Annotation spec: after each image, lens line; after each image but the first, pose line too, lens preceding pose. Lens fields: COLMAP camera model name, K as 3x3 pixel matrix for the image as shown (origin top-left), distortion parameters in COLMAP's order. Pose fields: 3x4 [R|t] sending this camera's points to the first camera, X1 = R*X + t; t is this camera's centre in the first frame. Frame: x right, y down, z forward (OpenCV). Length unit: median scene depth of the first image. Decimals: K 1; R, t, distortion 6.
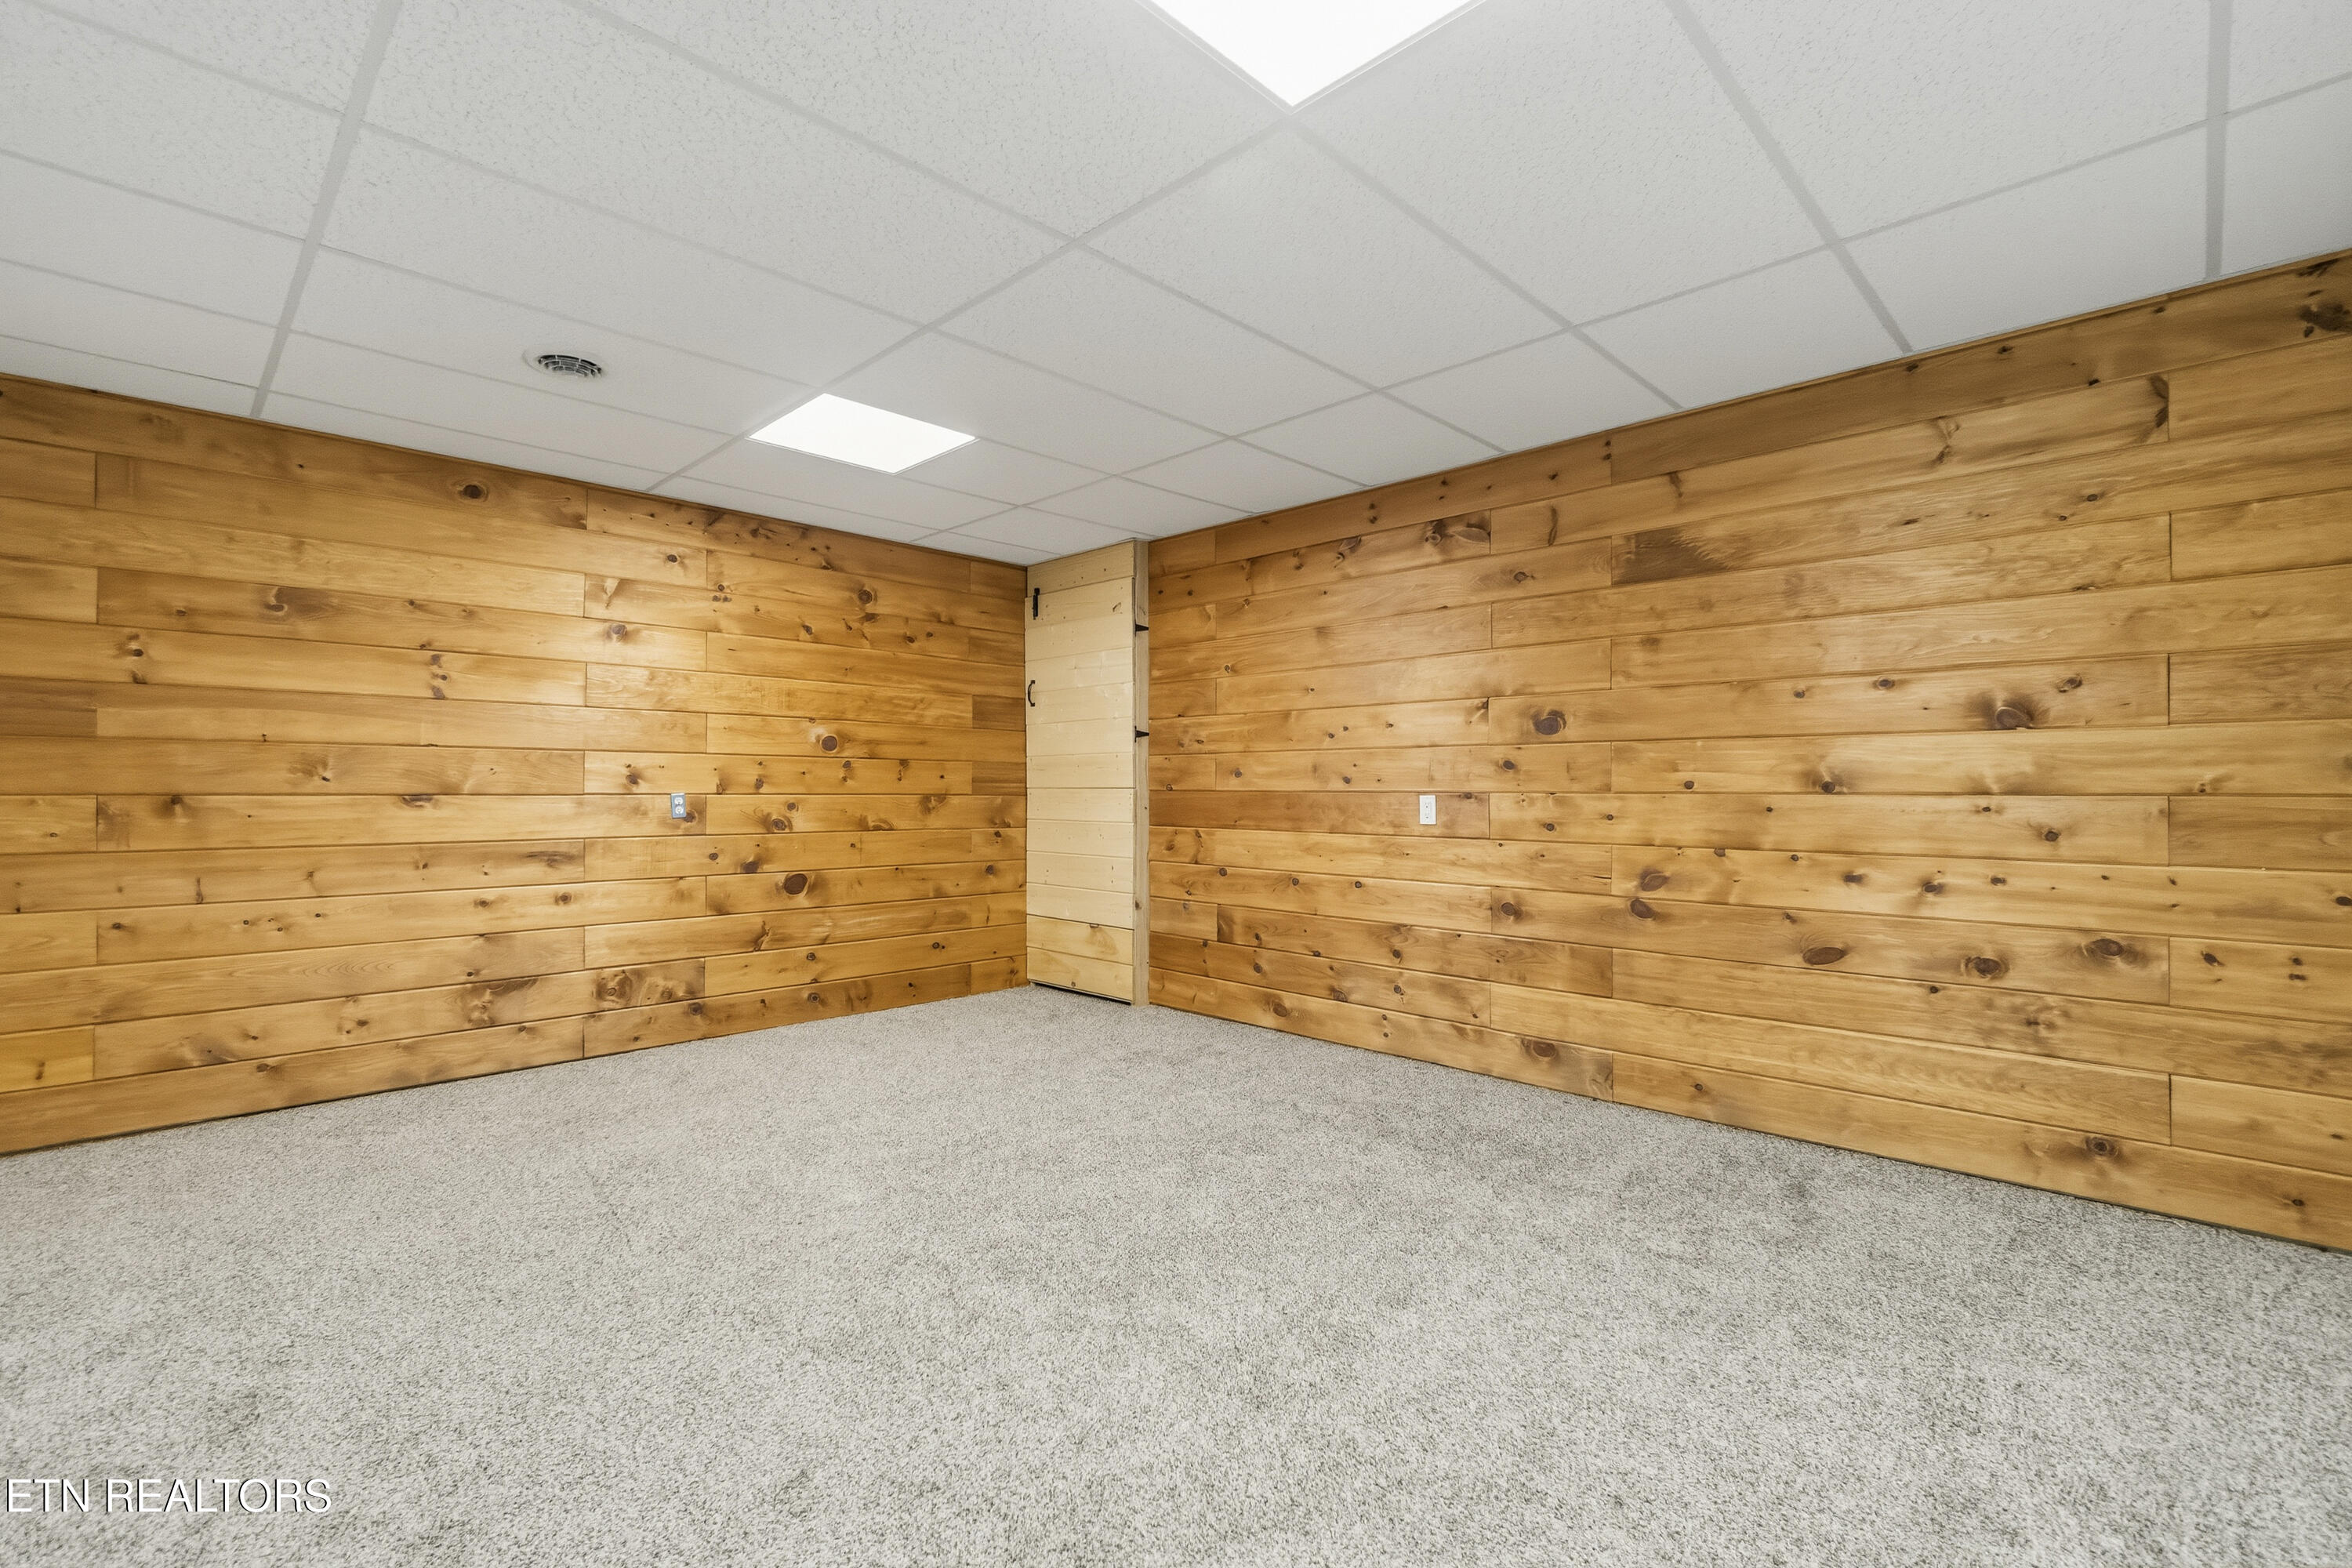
lens RADIAL K [[1021.1, 0, 1176.5], [0, 1021.1, 788.8], [0, 0, 1]] dist [-0.001337, -0.001488]
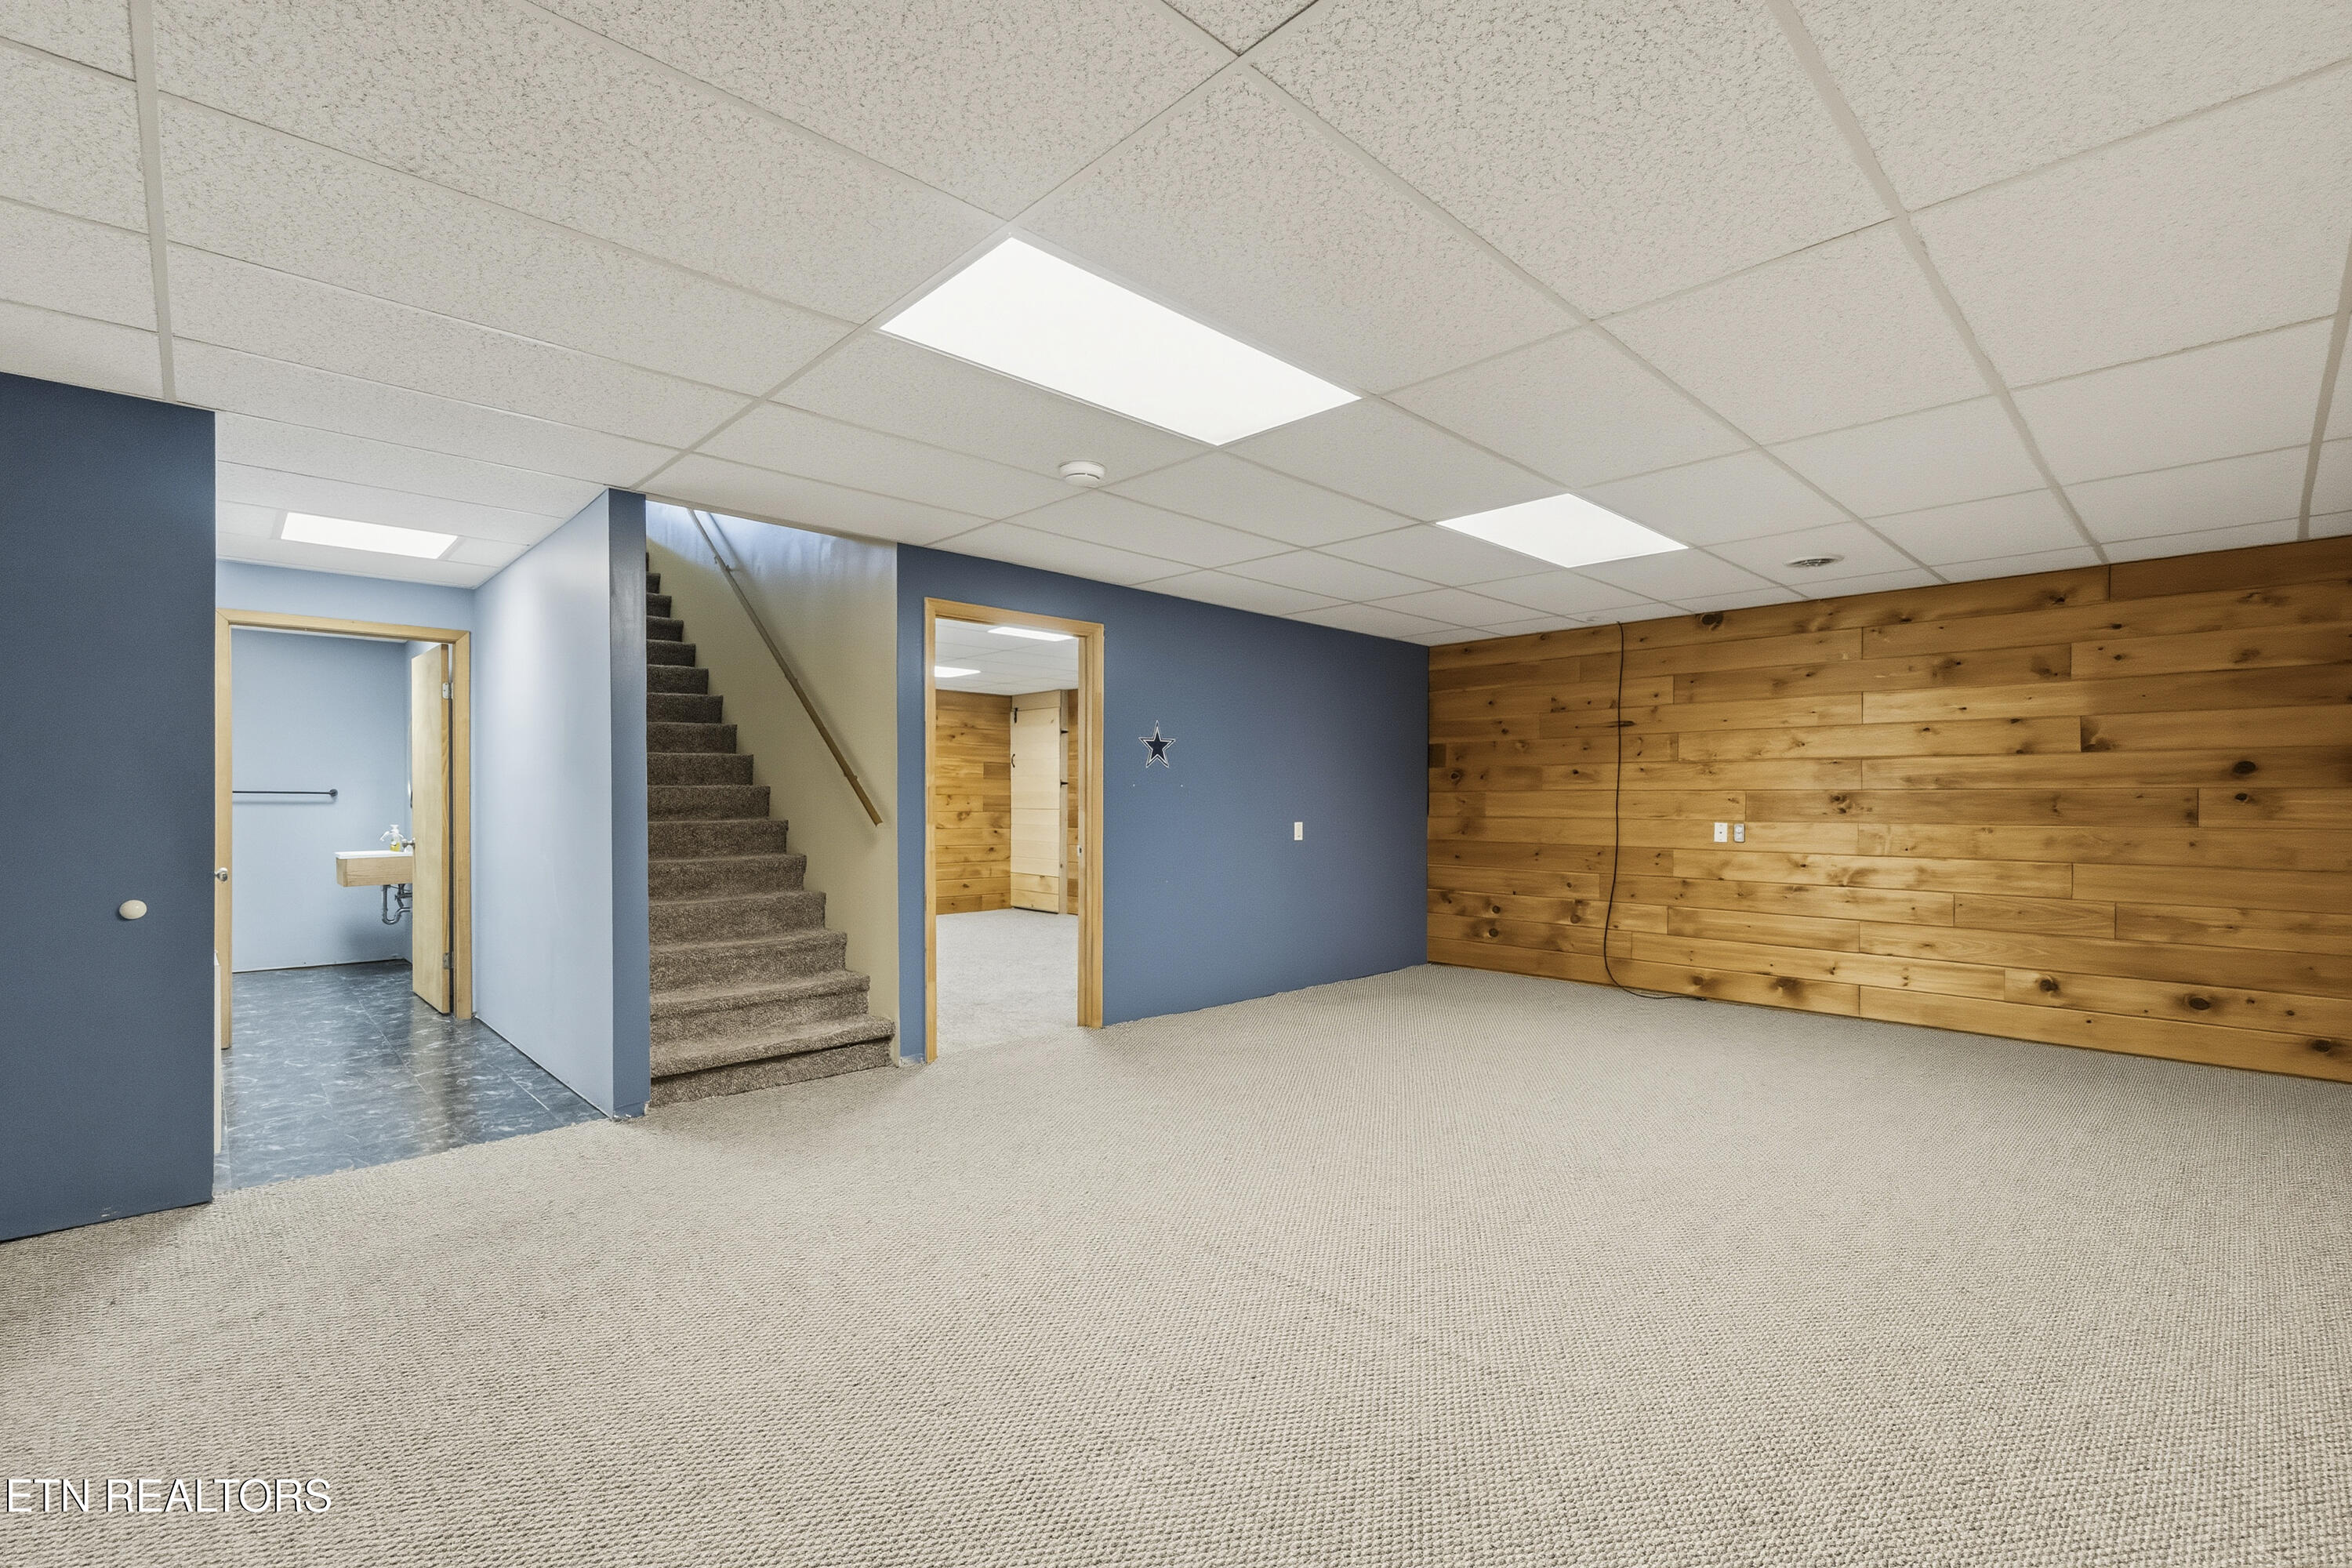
lens RADIAL K [[1021.1, 0, 1176.5], [0, 1021.1, 790.9], [0, 0, 1]] dist [-0.001337, -0.001488]
pose [[0.999355, 0.003590, -0.035731, 0.255408], [-0.003750, 0.999983, -0.004421, -0.028310], [0.035715, 0.004553, 0.999352, -1.008526]]
